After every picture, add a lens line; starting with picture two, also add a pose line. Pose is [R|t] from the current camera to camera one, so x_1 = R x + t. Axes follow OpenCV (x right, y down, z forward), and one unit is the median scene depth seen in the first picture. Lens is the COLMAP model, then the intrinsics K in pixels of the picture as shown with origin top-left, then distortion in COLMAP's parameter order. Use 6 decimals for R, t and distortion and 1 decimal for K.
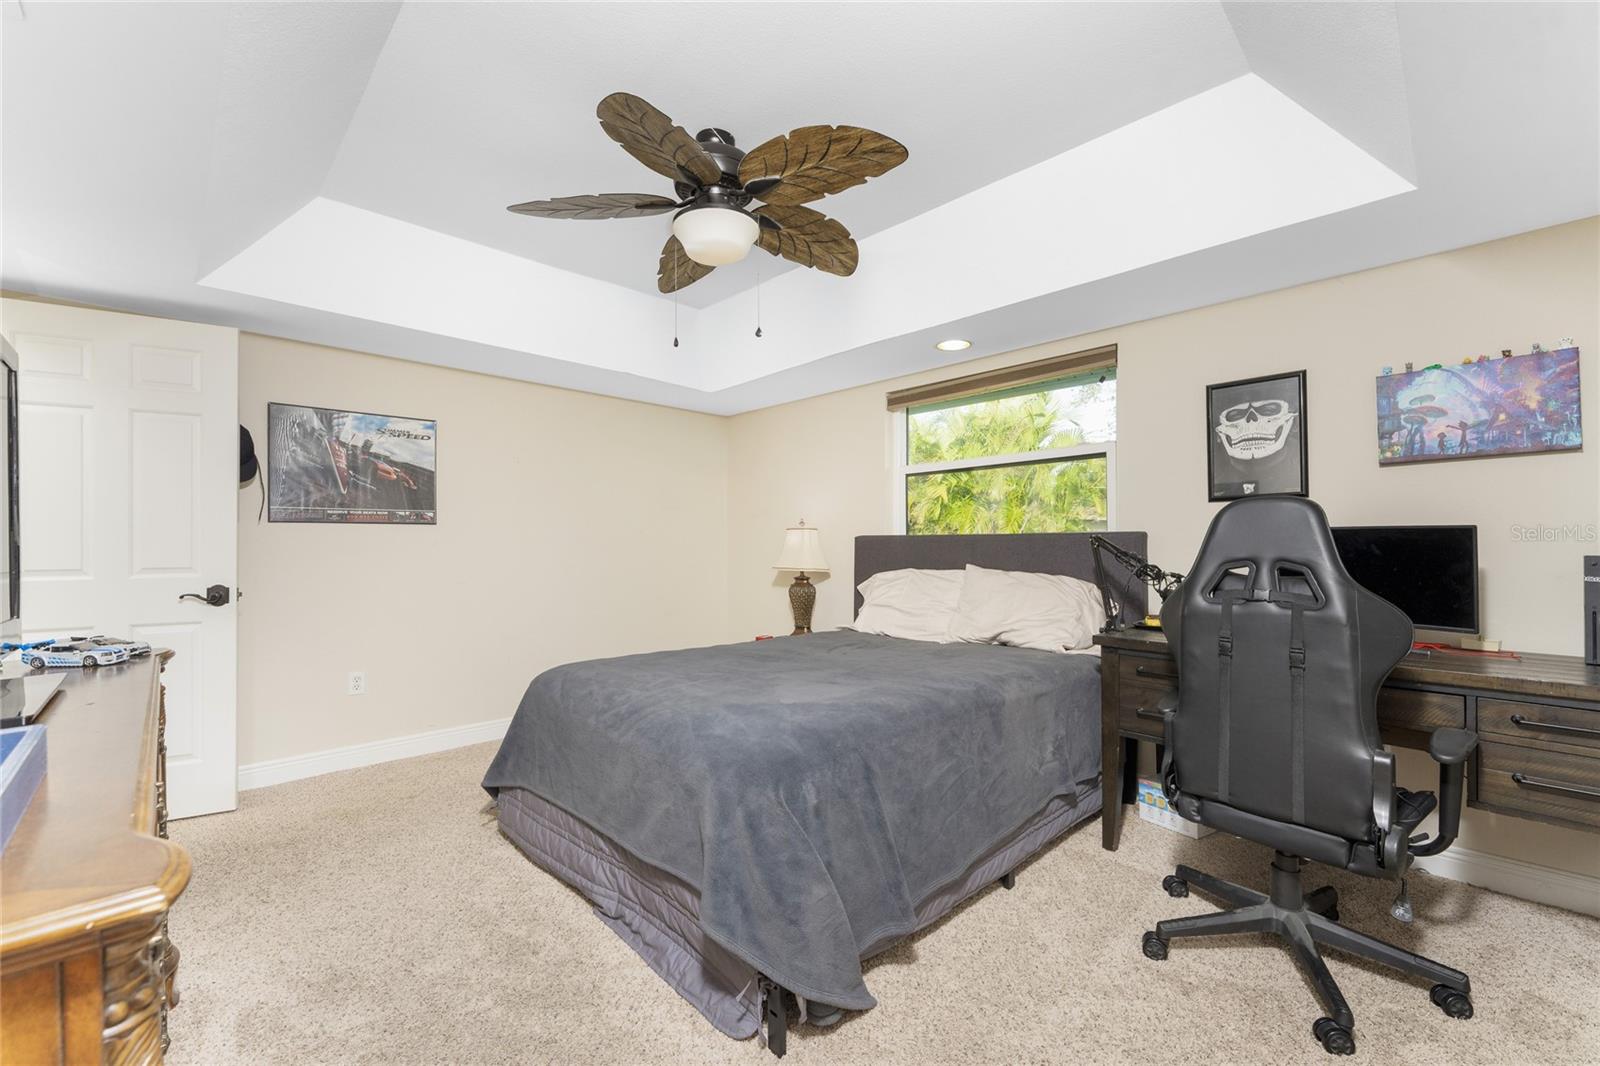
lens RADIAL K [[674.8, 0, 800.0], [0, 674.8, 533.0], [0, 0, 1]] dist [-0.000608, 0.000084]
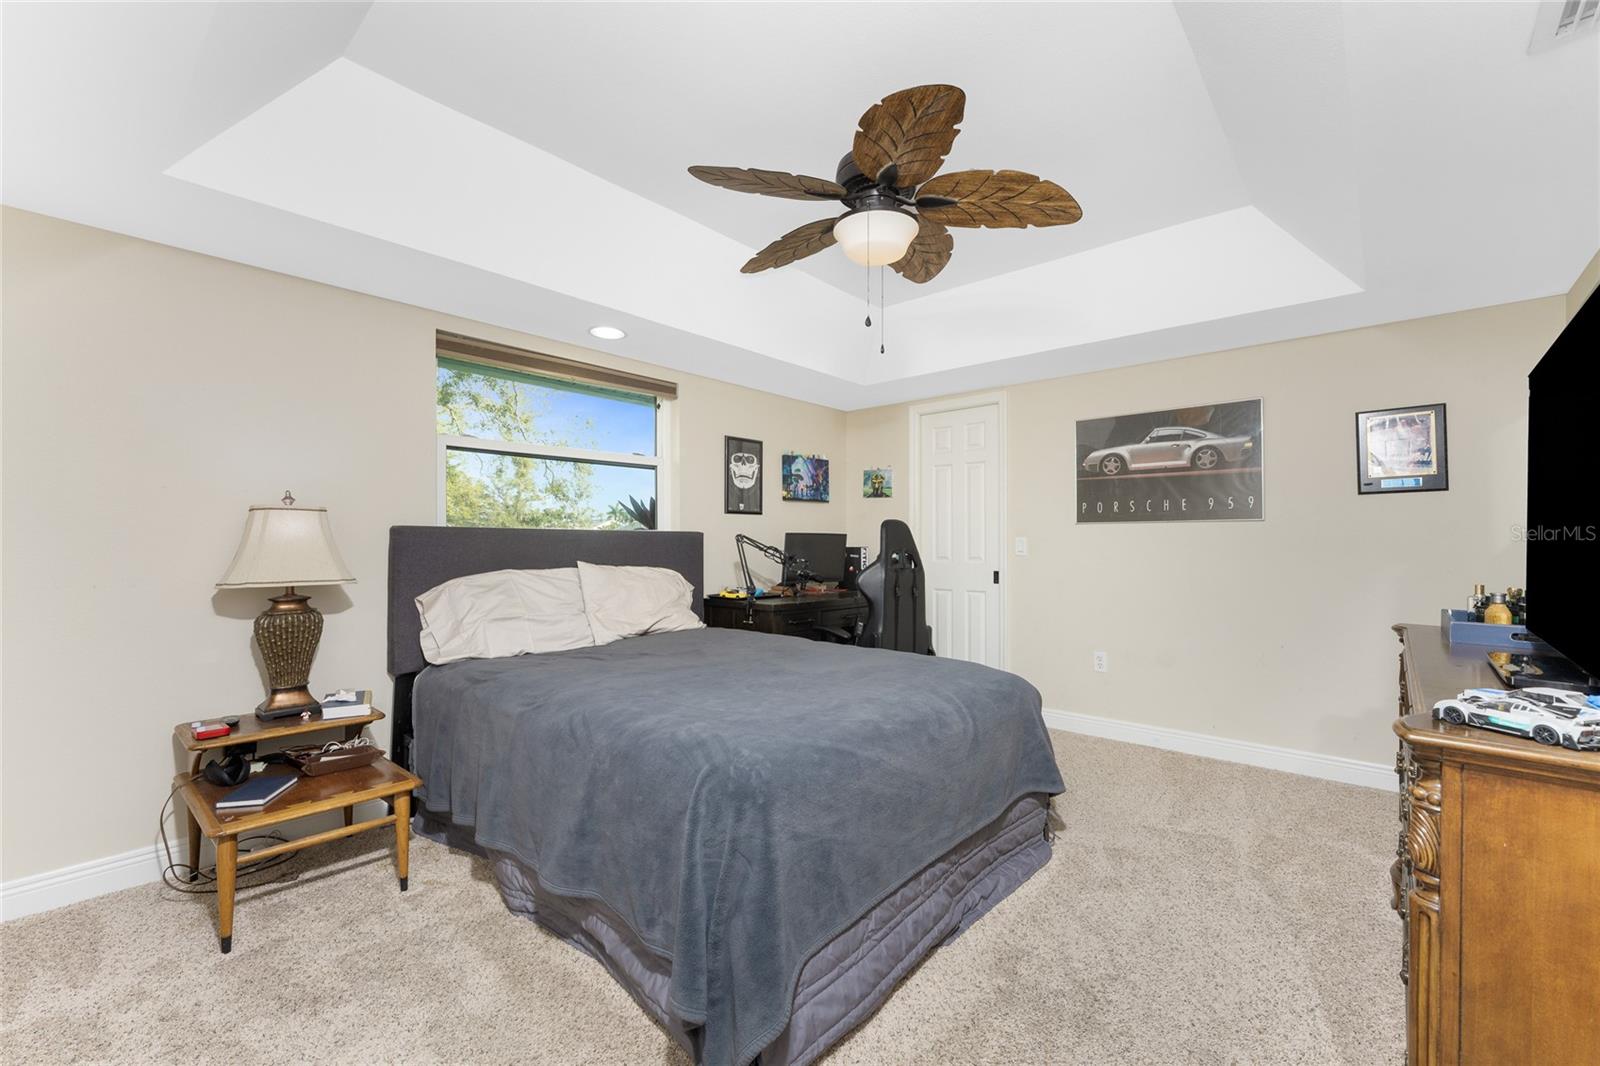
lens RADIAL K [[674.8, 0, 800.0], [0, 674.8, 533.0], [0, 0, 1]] dist [-0.000608, 0.000084]
pose [[-0.092133, 0.014896, 0.995635, -0.928162], [-0.023238, 0.999584, -0.017105, 0.020207], [-0.995476, -0.024712, -0.091749, 0.997833]]
